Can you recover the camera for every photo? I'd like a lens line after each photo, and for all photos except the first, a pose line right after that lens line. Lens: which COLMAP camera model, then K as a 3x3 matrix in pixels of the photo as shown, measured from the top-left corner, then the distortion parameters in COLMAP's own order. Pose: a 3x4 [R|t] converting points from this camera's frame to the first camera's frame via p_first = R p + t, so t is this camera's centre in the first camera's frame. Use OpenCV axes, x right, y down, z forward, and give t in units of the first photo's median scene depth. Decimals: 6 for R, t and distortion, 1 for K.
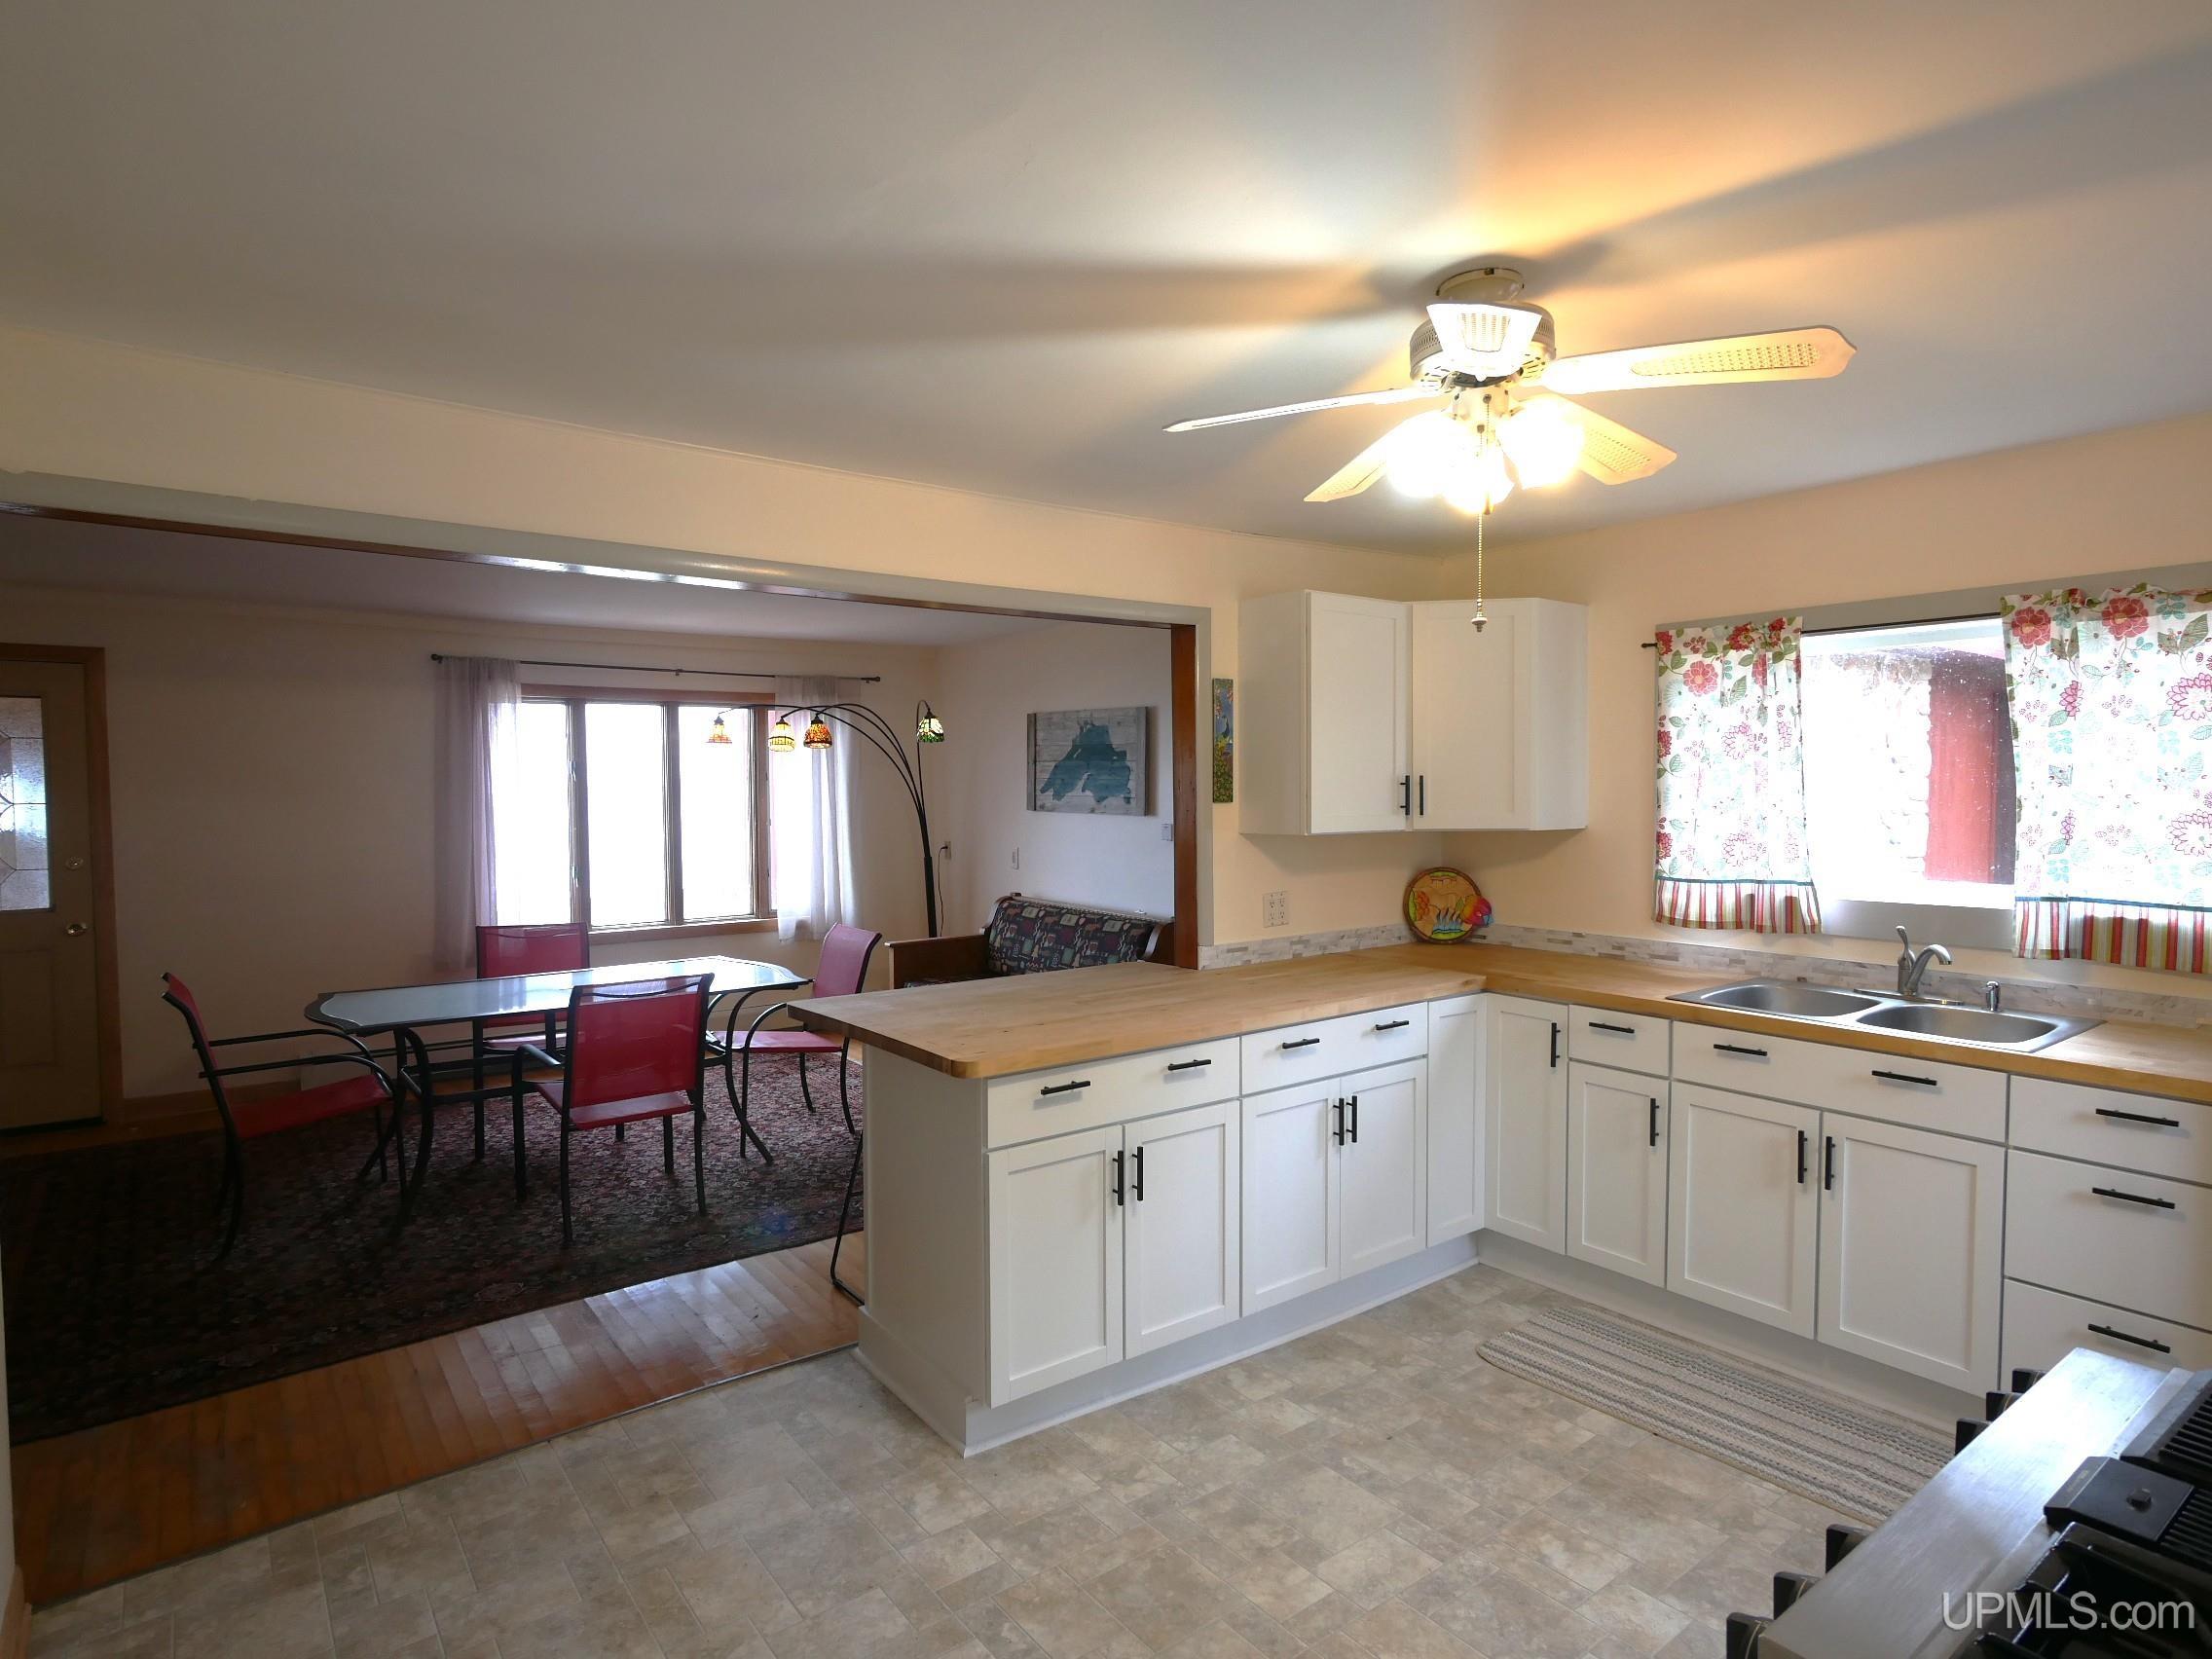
lens RADIAL K [[1191.8, 0, 1106.0], [0, 1191.8, 829.5], [0, 0, 1]] dist [0.009915, -0.000140]
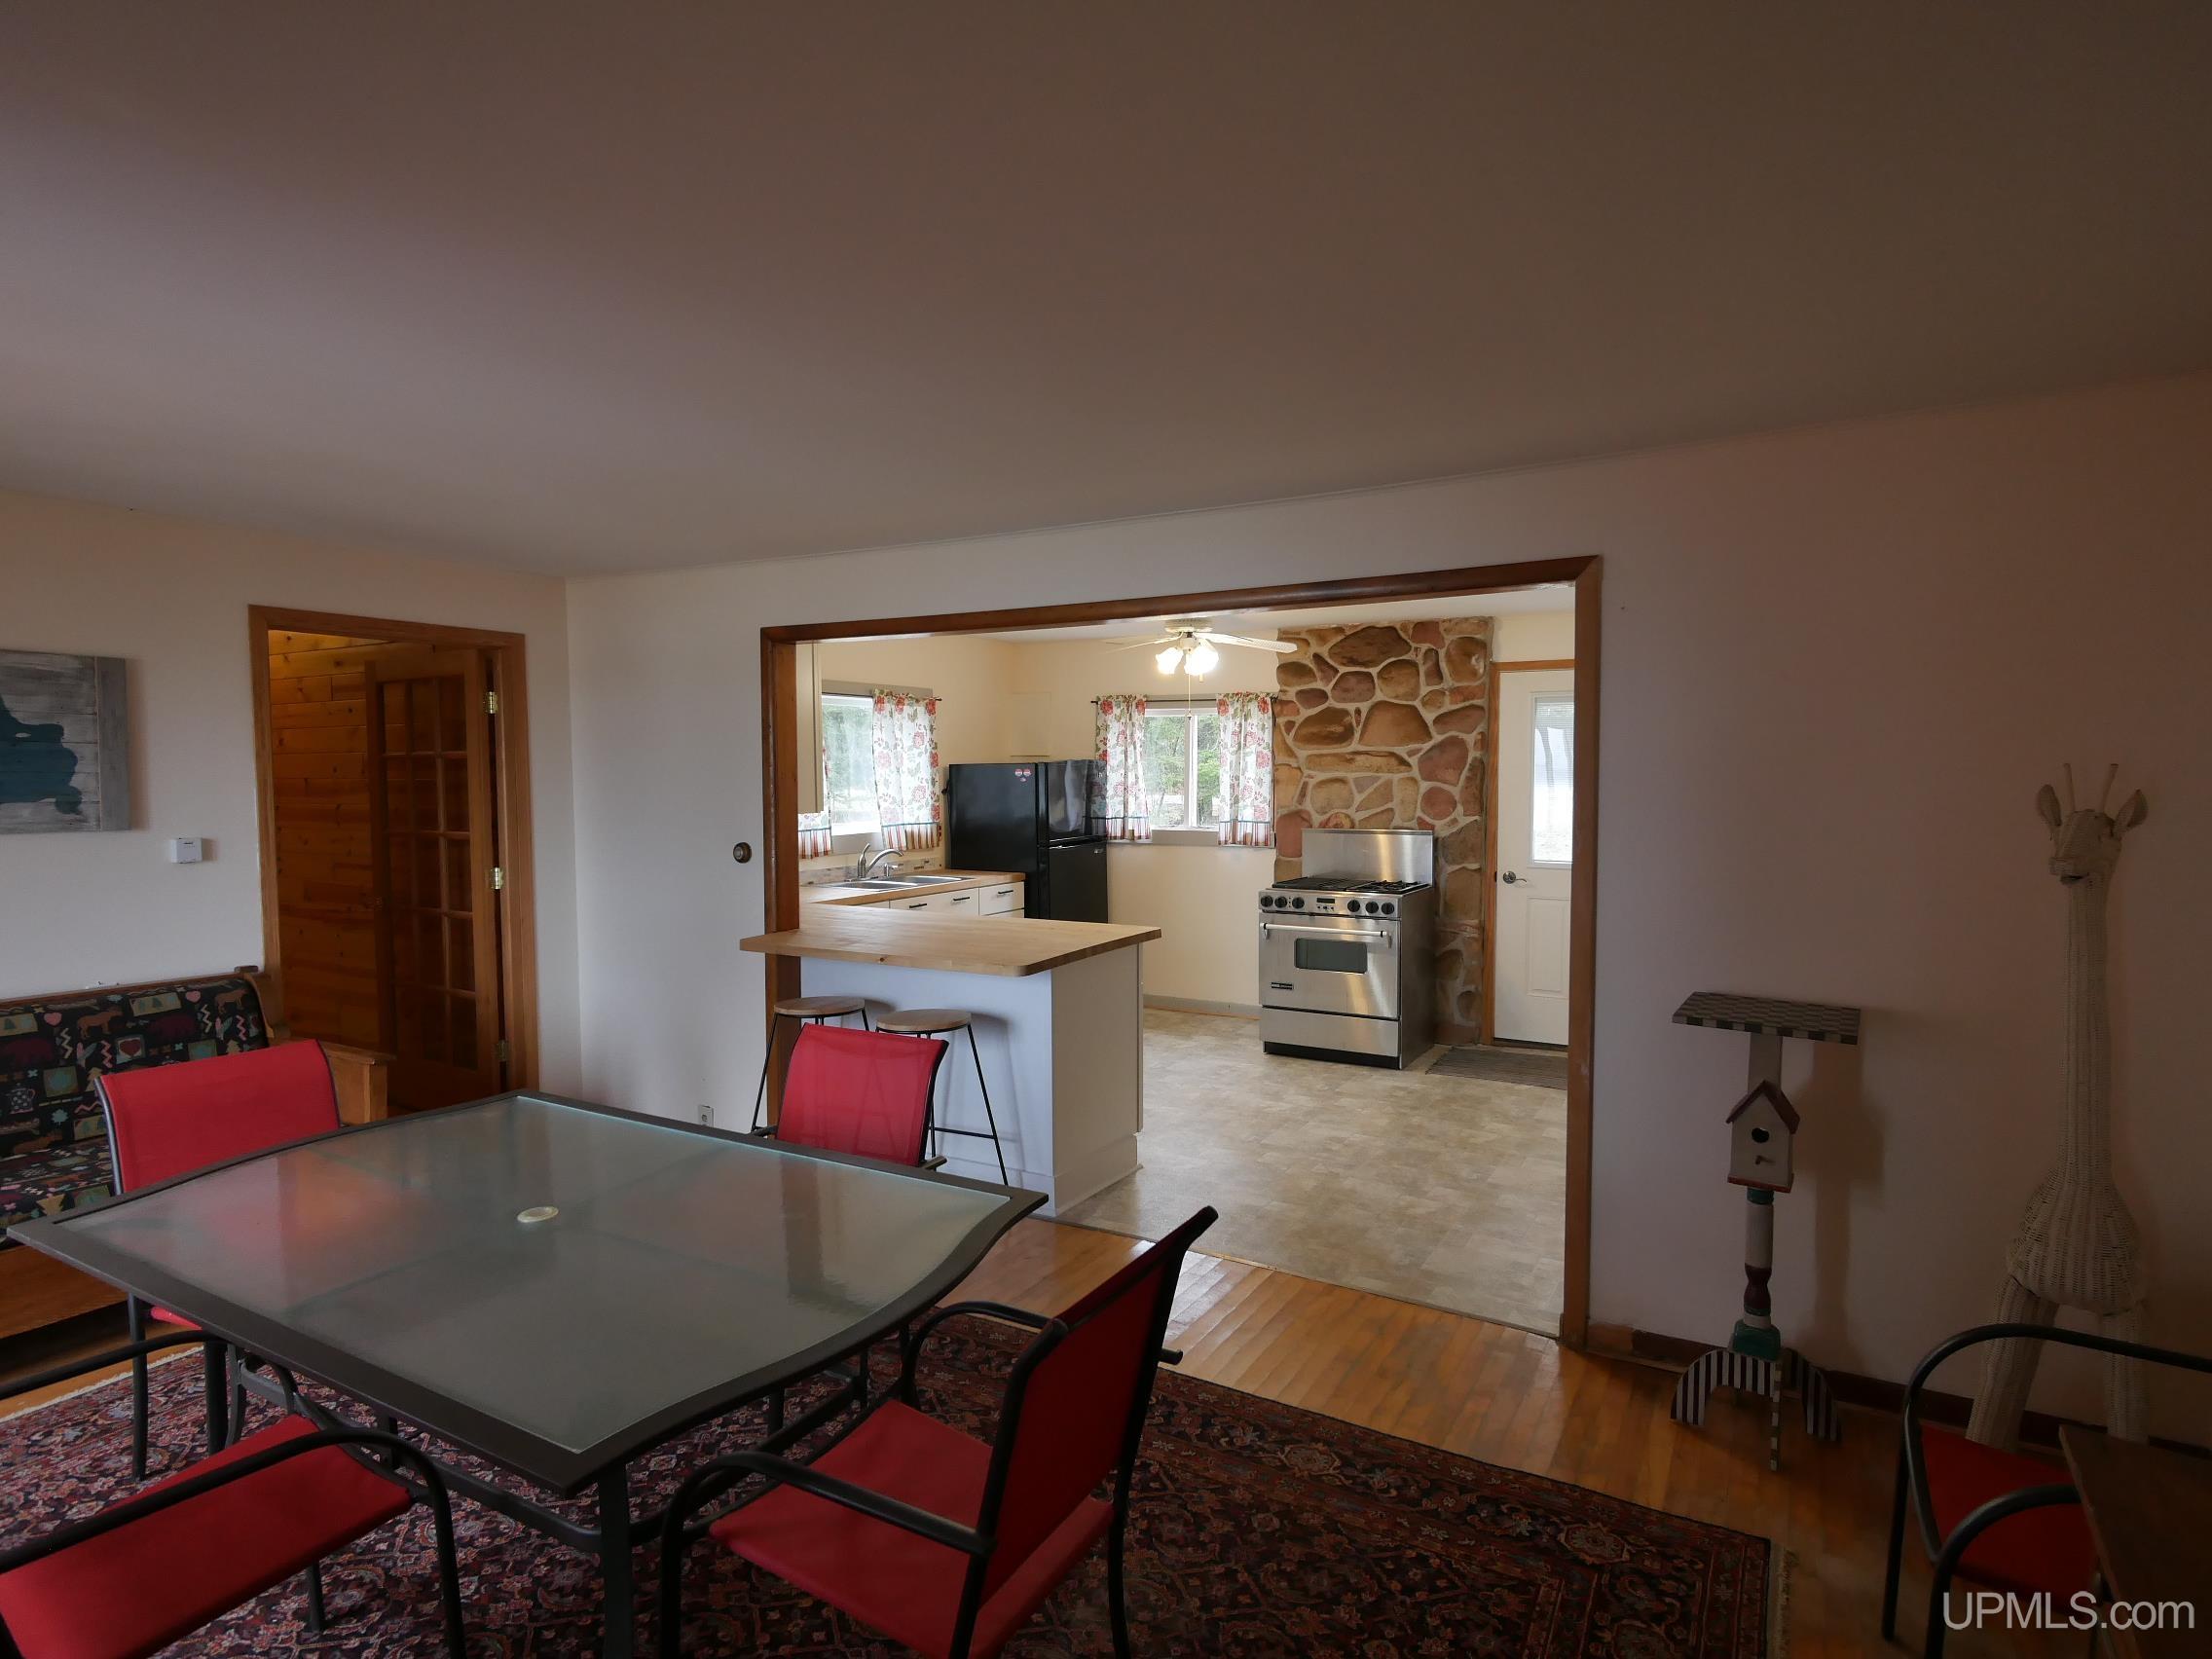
lens RADIAL K [[1182.7, 0, 1112.3], [0, 1182.7, 826.7], [0, 0, 1]] dist [-0.000938, -0.000588]
pose [[-0.383190, -0.036815, 0.922935, -1.312668], [0.046202, 0.997191, 0.058959, -0.045899], [-0.922513, 0.065234, -0.380413, 1.322972]]
